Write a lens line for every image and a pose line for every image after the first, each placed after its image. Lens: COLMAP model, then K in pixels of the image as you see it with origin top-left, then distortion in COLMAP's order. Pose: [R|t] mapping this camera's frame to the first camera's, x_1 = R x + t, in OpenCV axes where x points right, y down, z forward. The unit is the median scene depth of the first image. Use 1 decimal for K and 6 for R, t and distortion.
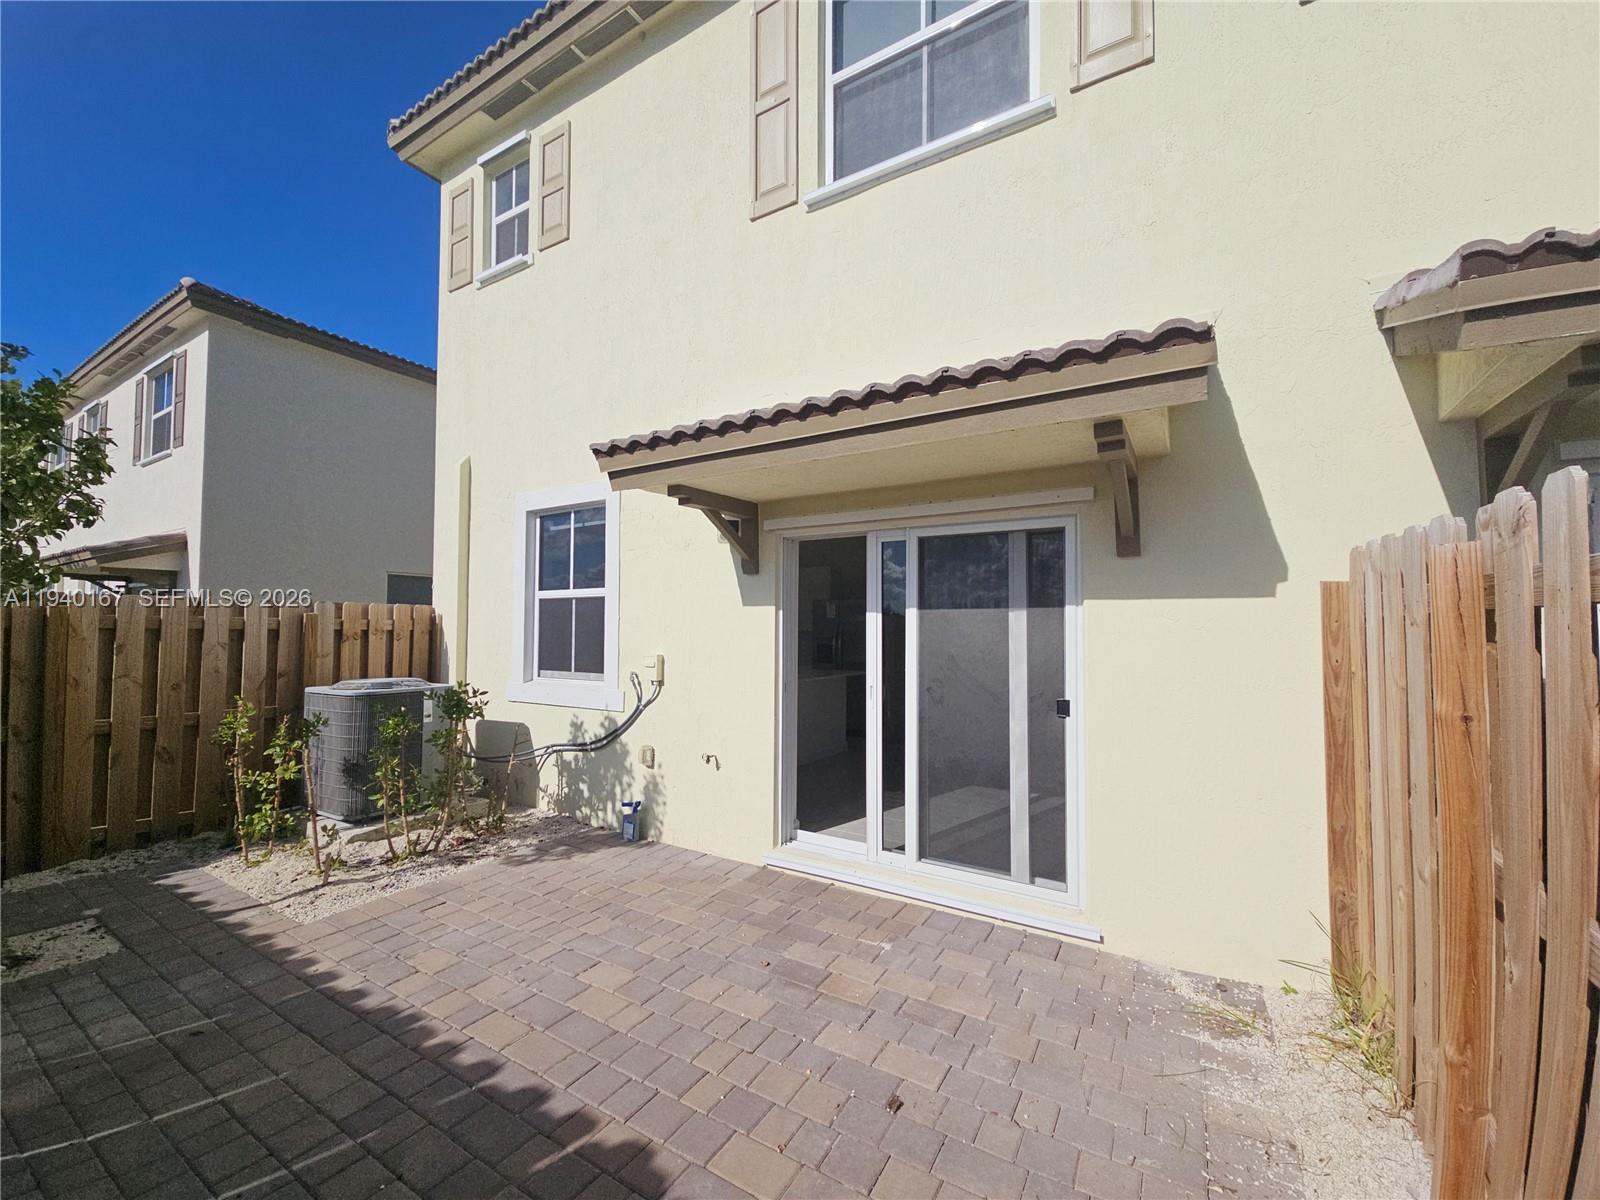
lens RADIAL K [[651.5, 0, 793.1], [0, 651.5, 606.7], [0, 0, 1]] dist [0.010953, -0.007027]
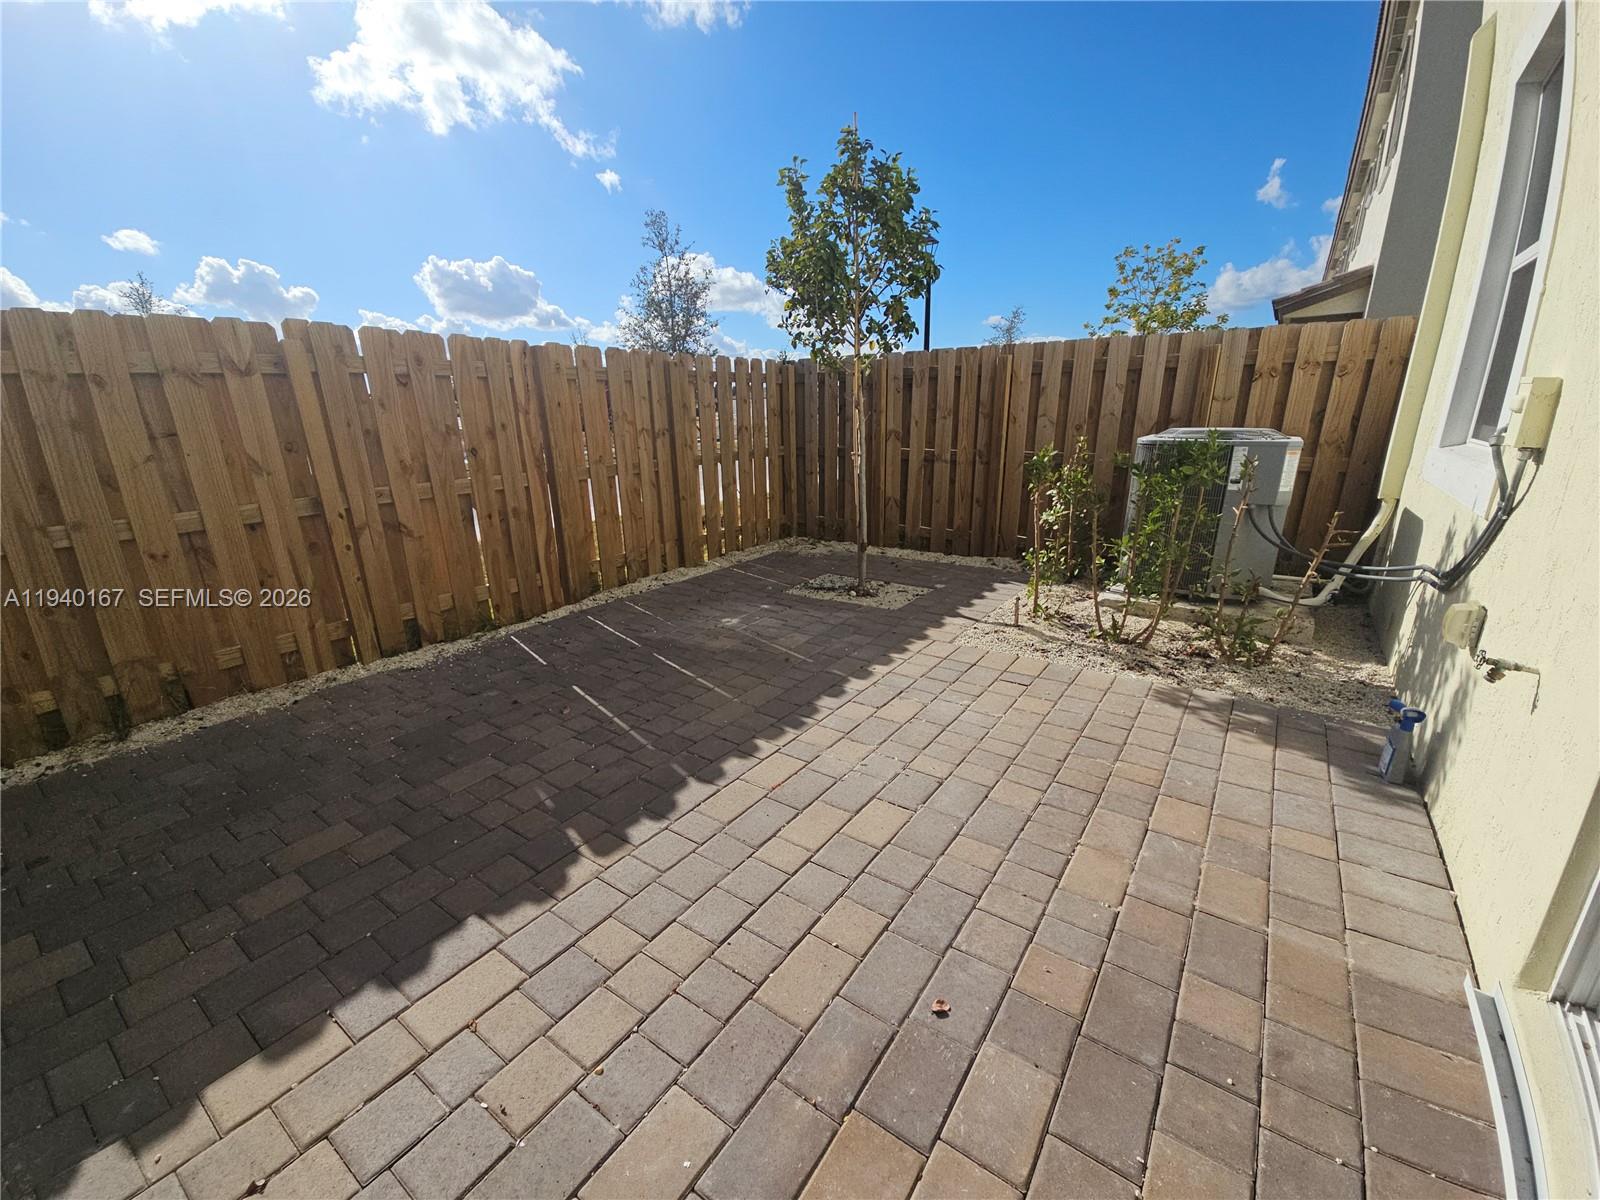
lens RADIAL K [[651.7, 0, 788.7], [0, 651.7, 606.9], [0, 0, 1]] dist [0.011303, -0.006953]
pose [[-0.077958, 0.290406, -0.953723, 0.244738], [0.053422, 0.956476, 0.286878, 0.076582], [0.995524, -0.028586, -0.090079, 0.659891]]
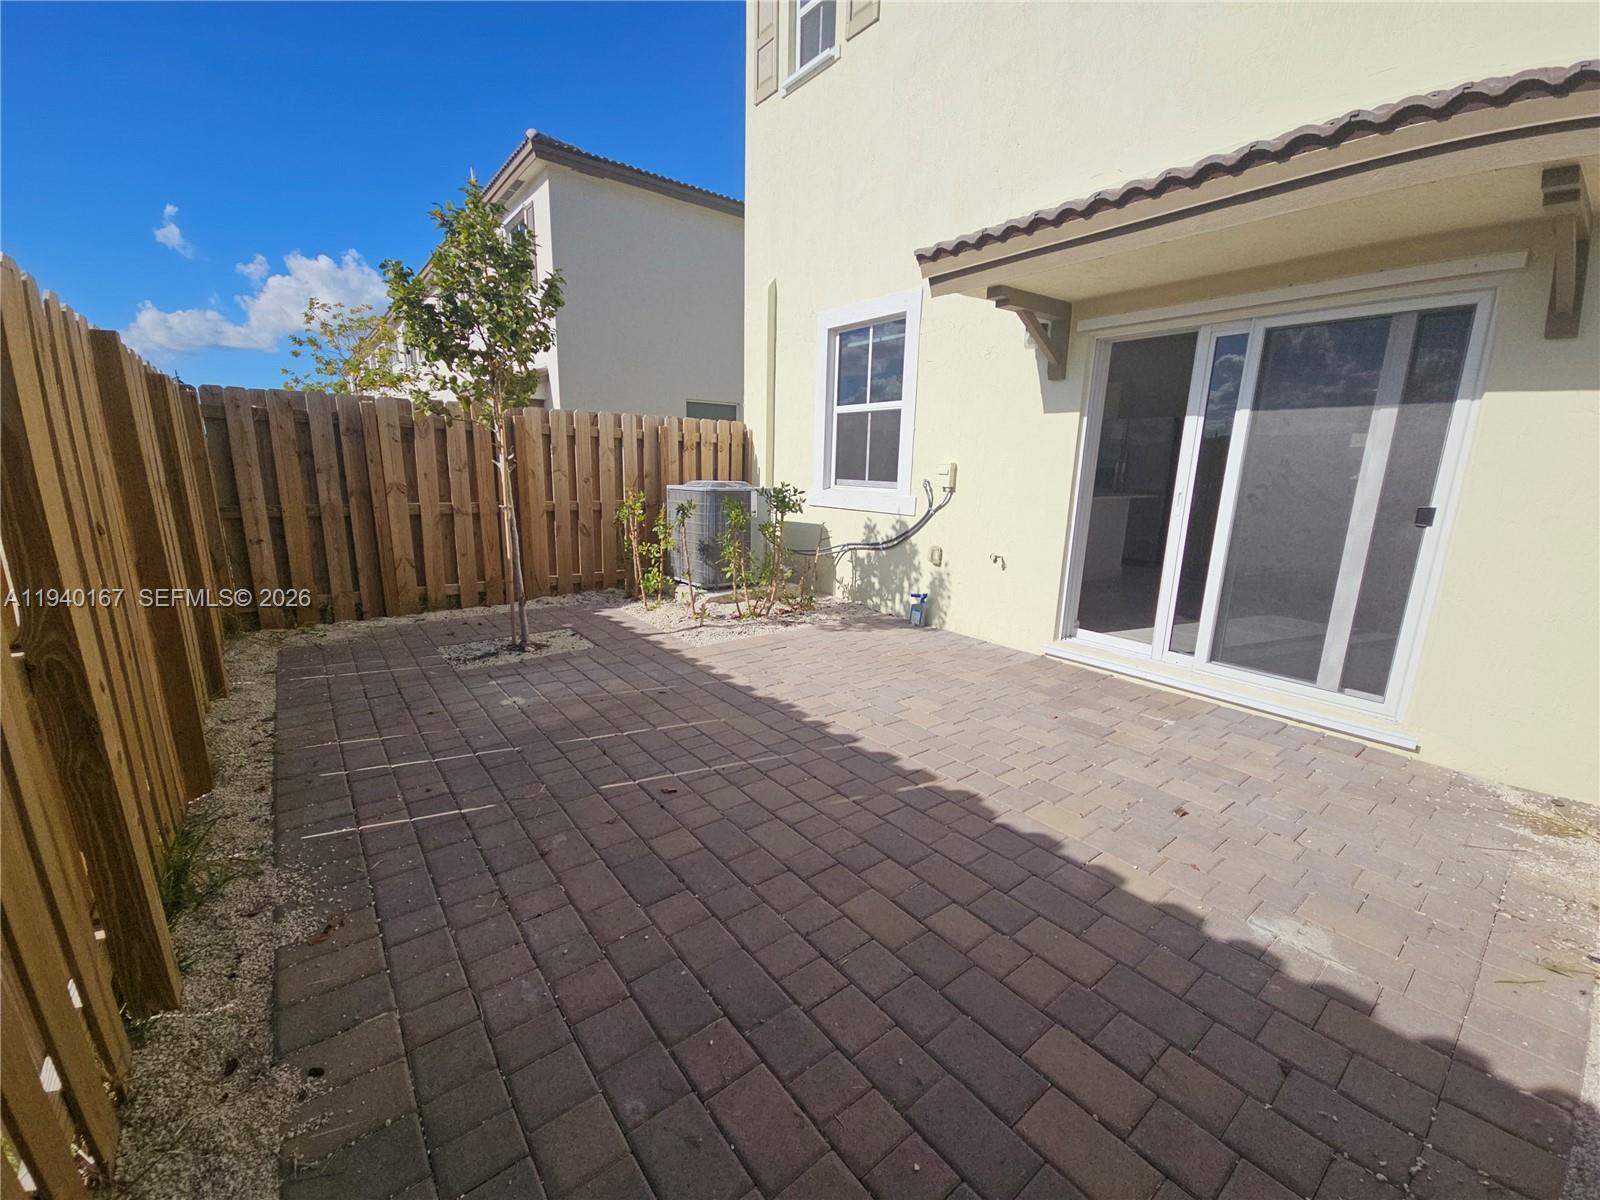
lens RADIAL K [[651.7, 0, 788.7], [0, 651.7, 606.9], [0, 0, 1]] dist [0.011303, -0.006953]
pose [[0.933784, 0.094041, -0.345259, -0.070477], [-0.006411, 0.969091, 0.246621, 0.044146], [0.357780, -0.228077, 0.905524, -0.140968]]
